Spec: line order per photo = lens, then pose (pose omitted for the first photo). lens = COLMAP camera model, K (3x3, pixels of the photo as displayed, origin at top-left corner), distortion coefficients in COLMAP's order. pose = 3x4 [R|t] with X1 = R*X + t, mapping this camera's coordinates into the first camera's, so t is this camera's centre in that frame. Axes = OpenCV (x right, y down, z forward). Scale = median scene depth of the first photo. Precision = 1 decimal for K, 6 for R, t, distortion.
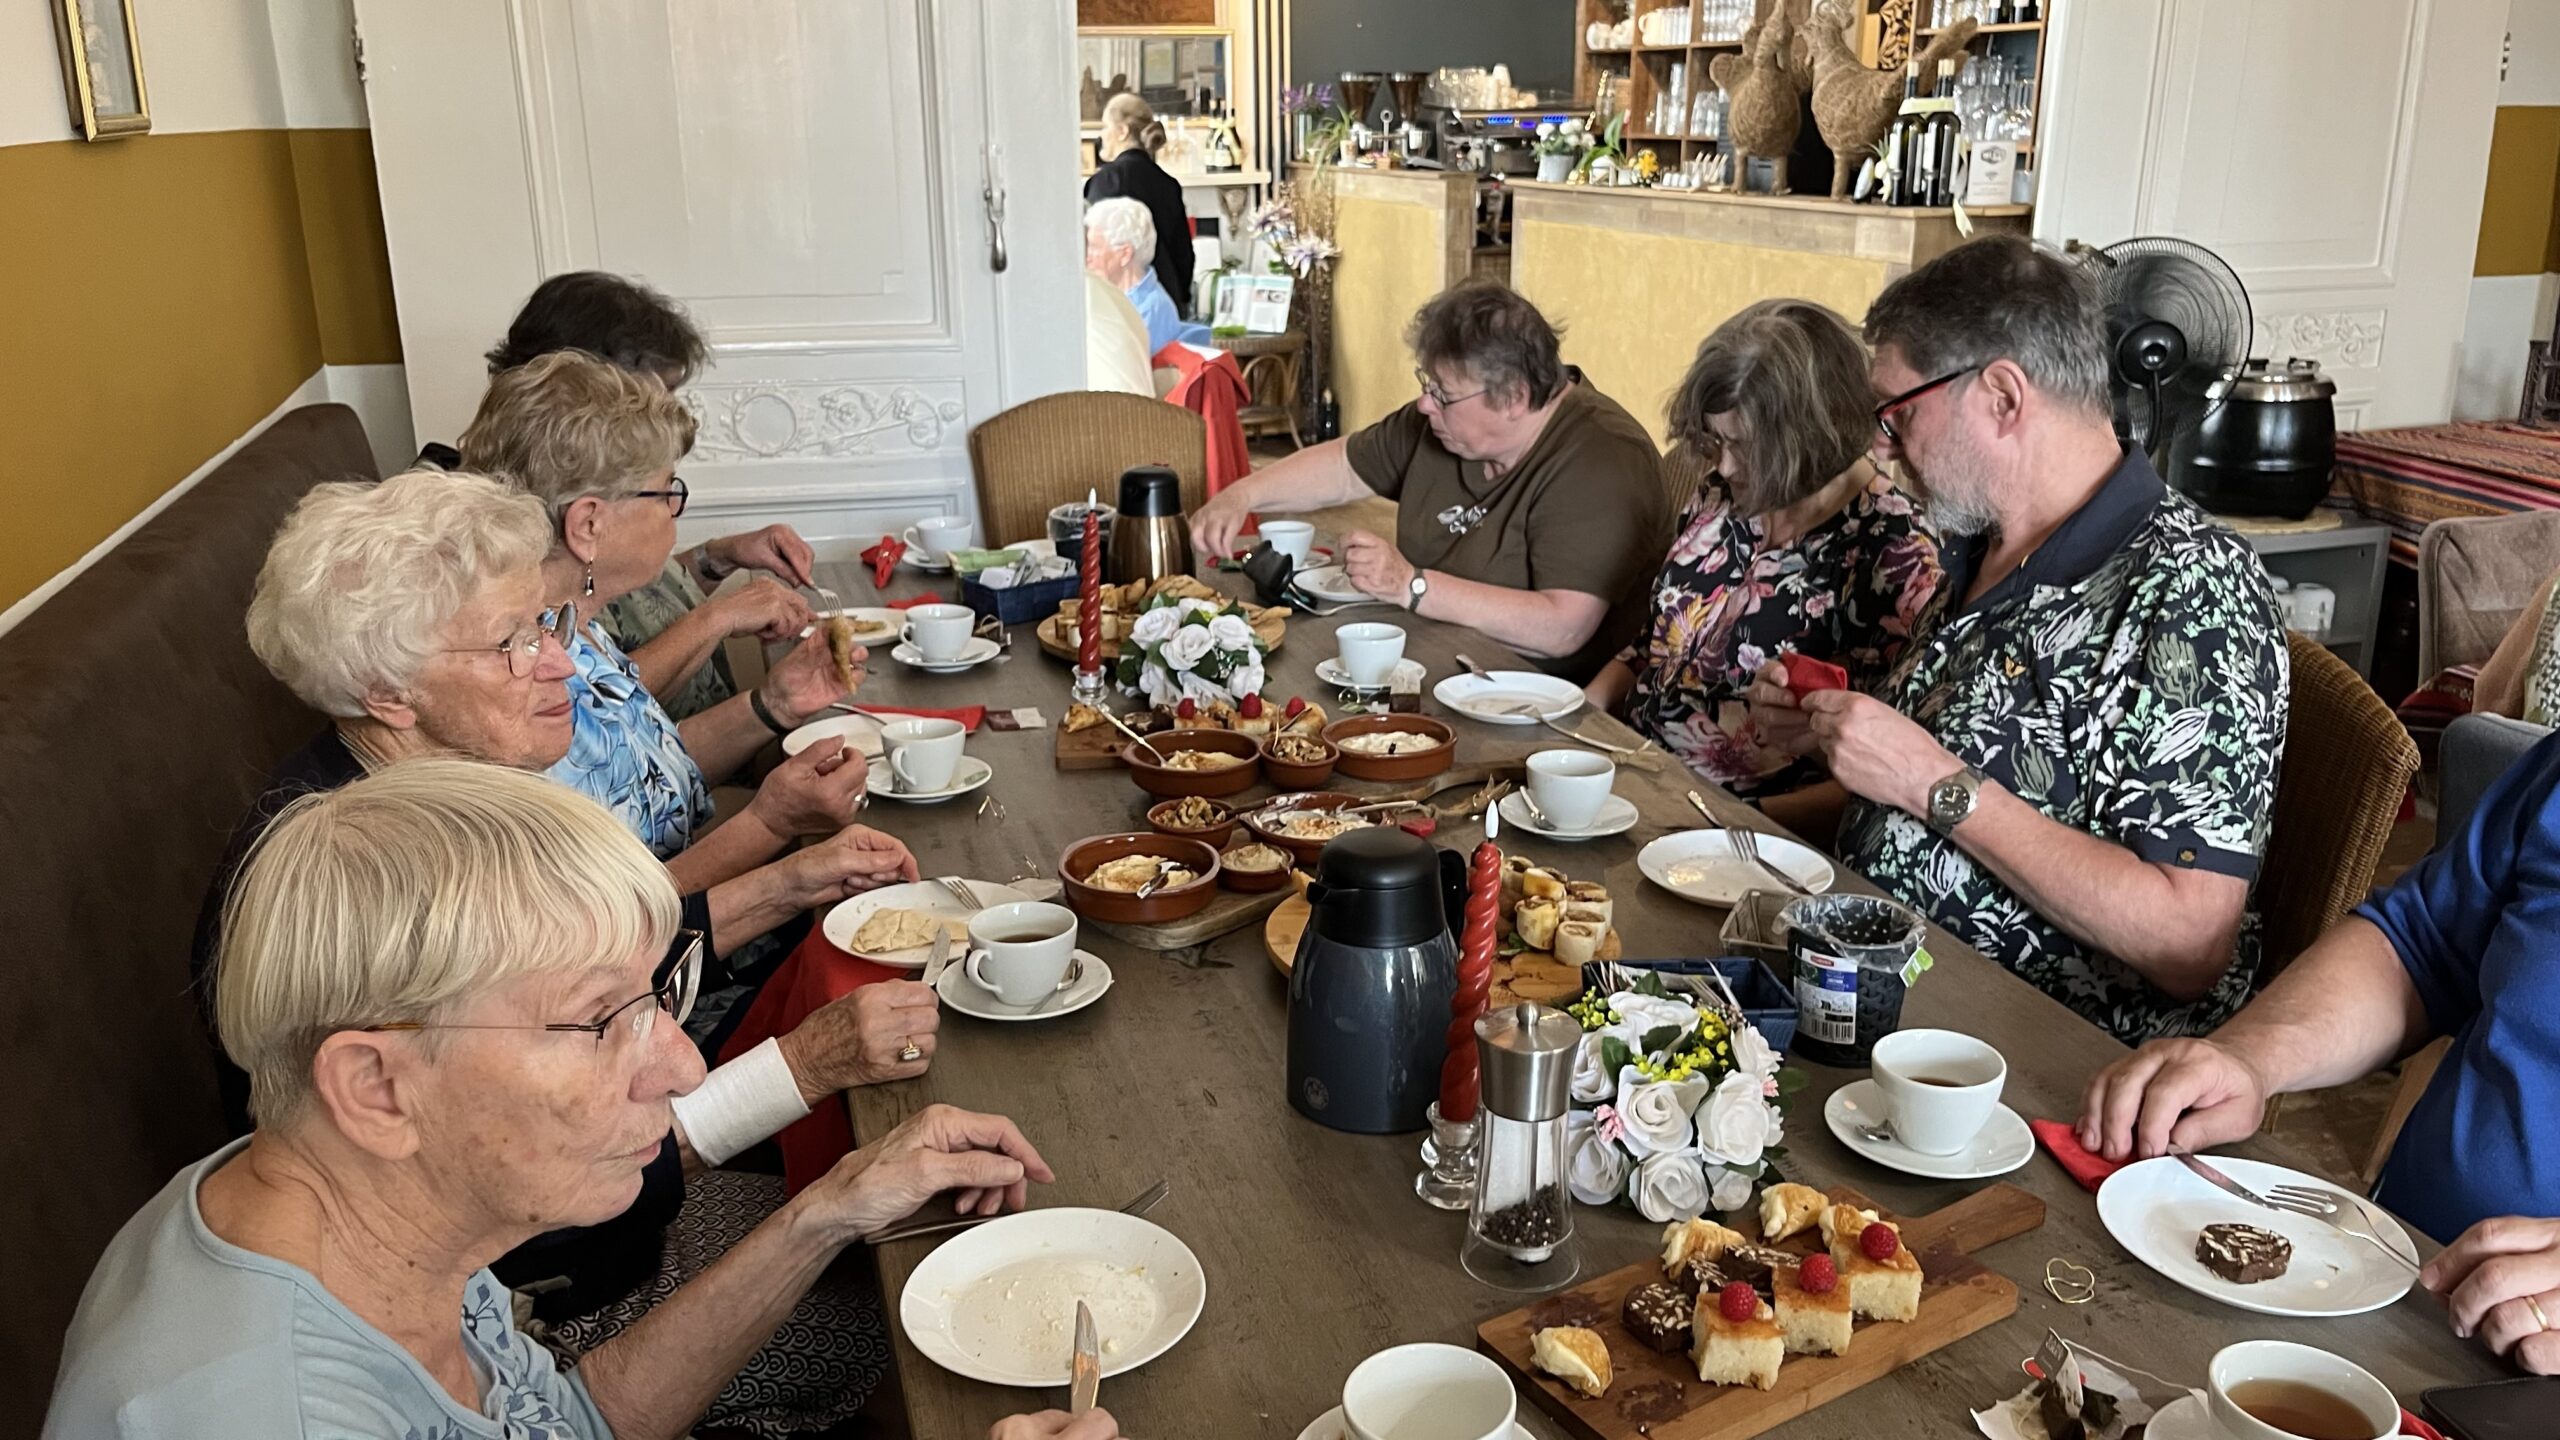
lens RADIAL K [[1945.5, 0, 1280.0], [0, 1945.5, 720.0], [0, 0, 1]] dist [0.000892, -0.000172]
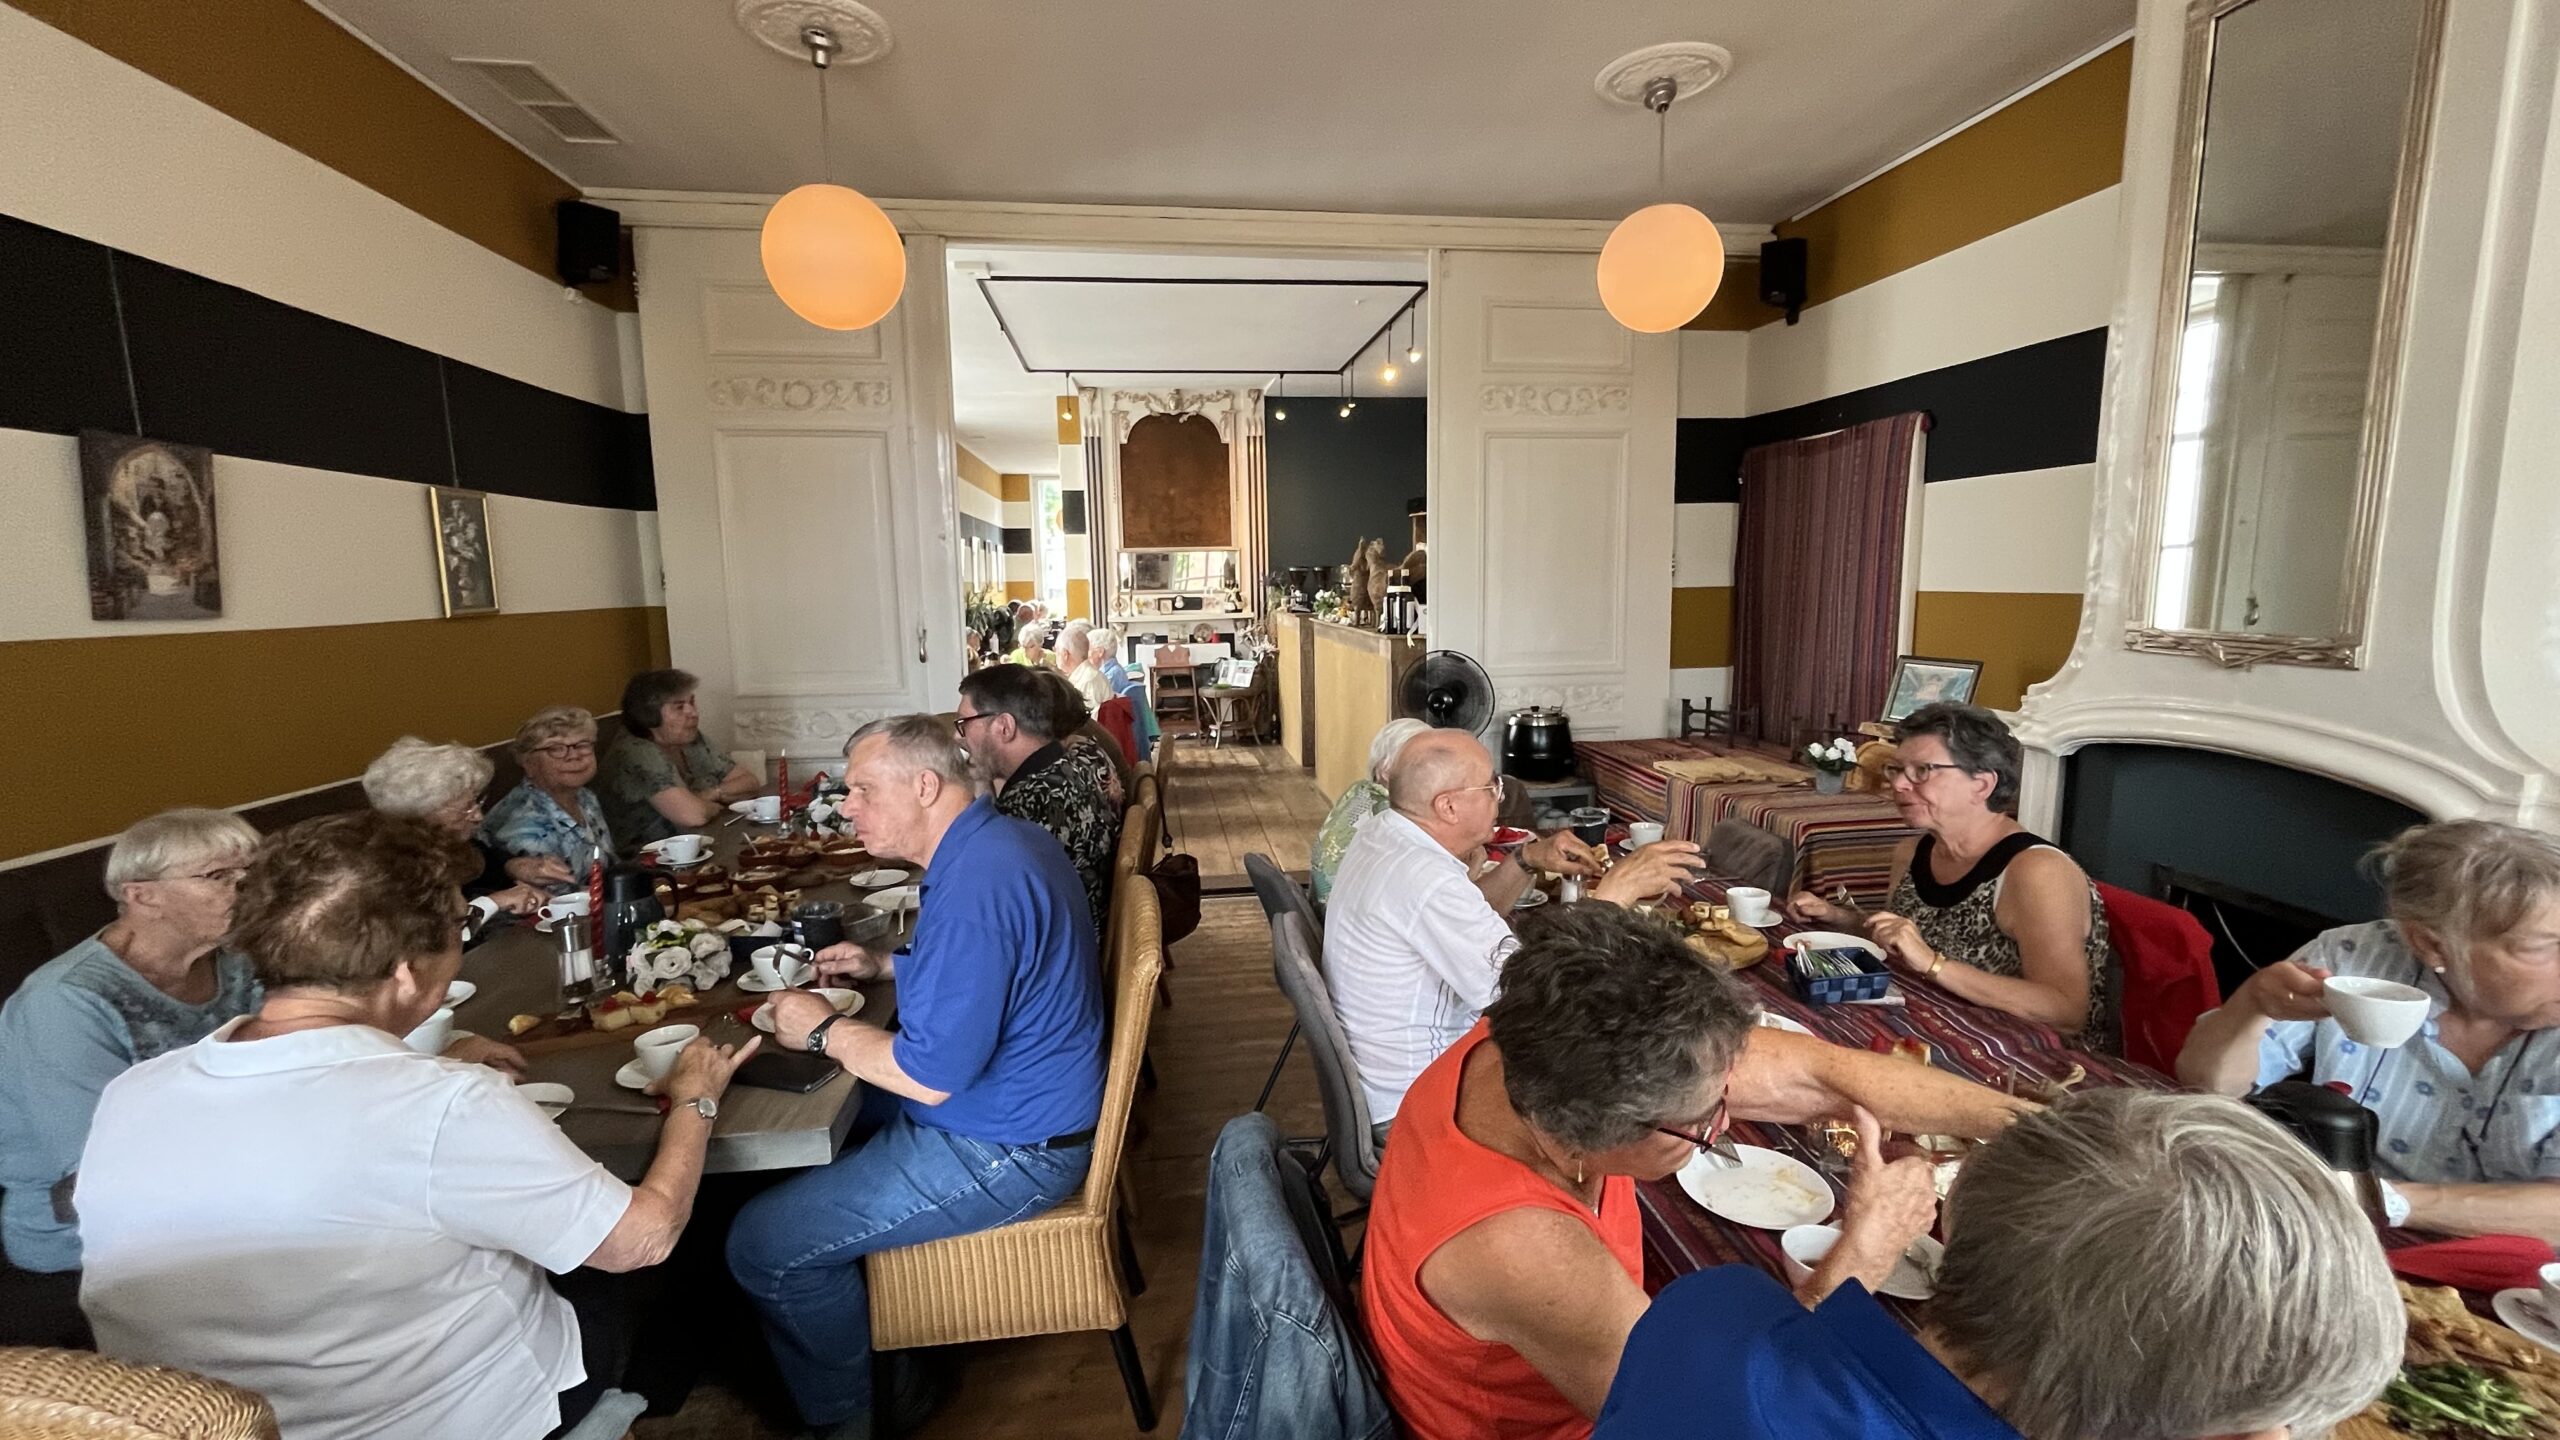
lens RADIAL K [[1028.7, 0, 1280.0], [0, 1028.7, 720.0], [0, 0, 1]] dist [0.000163, 0.000007]
pose [[0.986254, 0.016254, -0.164435, 0.413544], [-0.042703, 0.986415, -0.158622, 0.017990], [0.159623, 0.163464, 0.973550, -0.124973]]
